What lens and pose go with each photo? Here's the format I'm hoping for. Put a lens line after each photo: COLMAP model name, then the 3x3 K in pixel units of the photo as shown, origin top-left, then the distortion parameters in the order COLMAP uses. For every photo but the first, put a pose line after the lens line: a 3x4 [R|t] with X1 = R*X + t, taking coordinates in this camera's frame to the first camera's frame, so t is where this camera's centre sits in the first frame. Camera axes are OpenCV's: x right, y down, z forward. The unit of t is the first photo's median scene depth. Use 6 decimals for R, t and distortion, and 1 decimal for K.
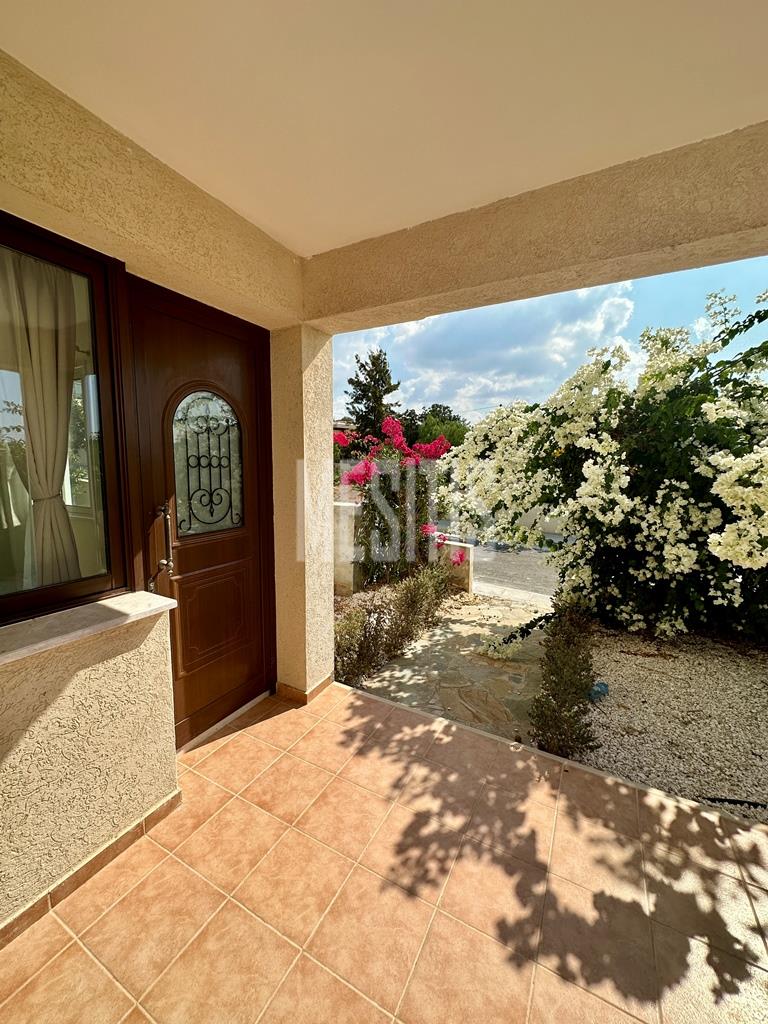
lens RADIAL K [[408.9, 0, 385.5], [0, 408.9, 512.8], [0, 0, 1]] dist [-0.003497, 0.001785]
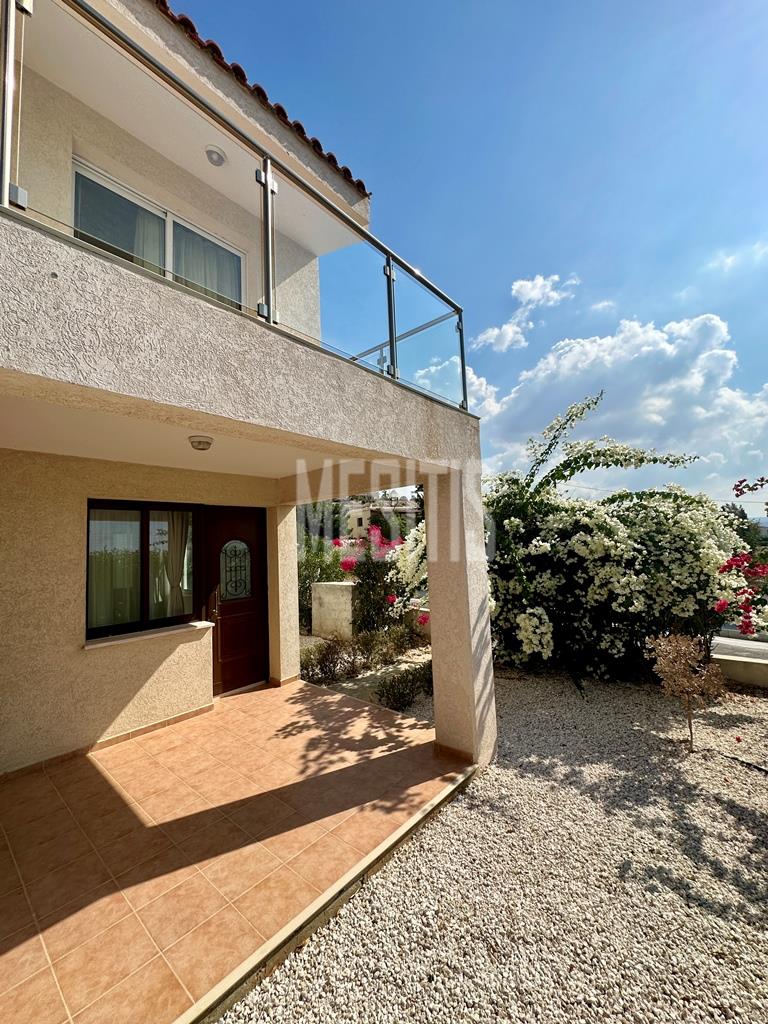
lens RADIAL K [[408.9, 0, 383.1], [0, 408.9, 511.8], [0, 0, 1]] dist [-0.003497, 0.001785]
pose [[0.972757, -0.070597, -0.220815, 0.406639], [0.027079, 0.980586, -0.194213, 0.015032], [0.230239, 0.182942, 0.955784, -0.486259]]
